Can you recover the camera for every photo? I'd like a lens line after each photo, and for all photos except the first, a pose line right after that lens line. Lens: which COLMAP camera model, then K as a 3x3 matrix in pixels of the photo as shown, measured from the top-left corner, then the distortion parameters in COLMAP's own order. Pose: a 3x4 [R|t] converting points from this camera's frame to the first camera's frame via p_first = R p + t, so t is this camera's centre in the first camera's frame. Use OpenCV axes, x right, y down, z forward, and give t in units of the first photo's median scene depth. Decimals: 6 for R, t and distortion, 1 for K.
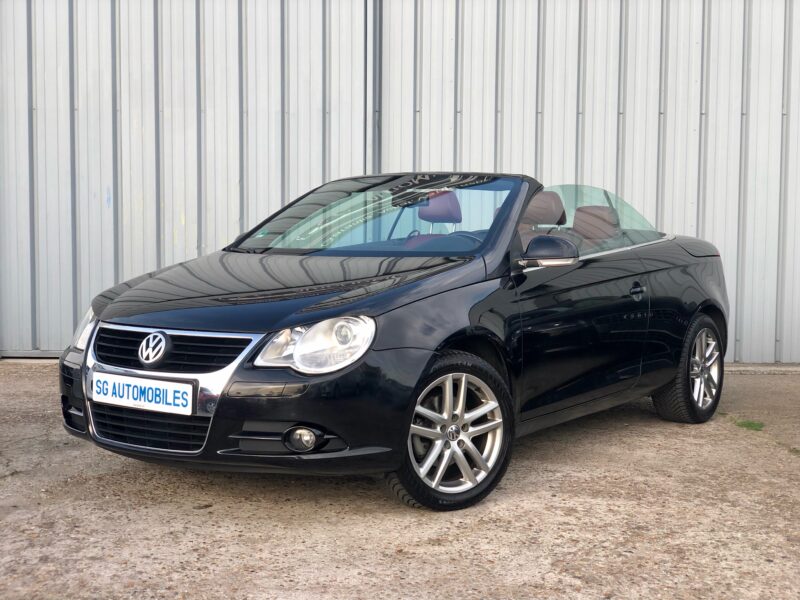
lens RADIAL K [[1198.1, 0, 400.0], [0, 1198.1, 300.0], [0, 0, 1]] dist [-0.215060, -0.028022]
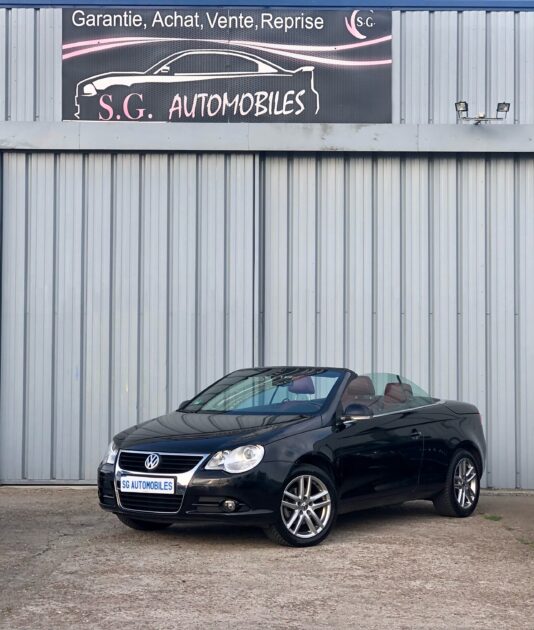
lens RADIAL K [[1112.6, 0, 267.0], [0, 1112.6, 315.0], [0, 0, 1]] dist [0.022166, 0.107608]
pose [[0.999943, -0.003475, -0.010100, 0.003167], [0.002199, 0.992322, -0.123662, 0.025872], [0.010452, 0.123633, 0.992273, -0.816672]]
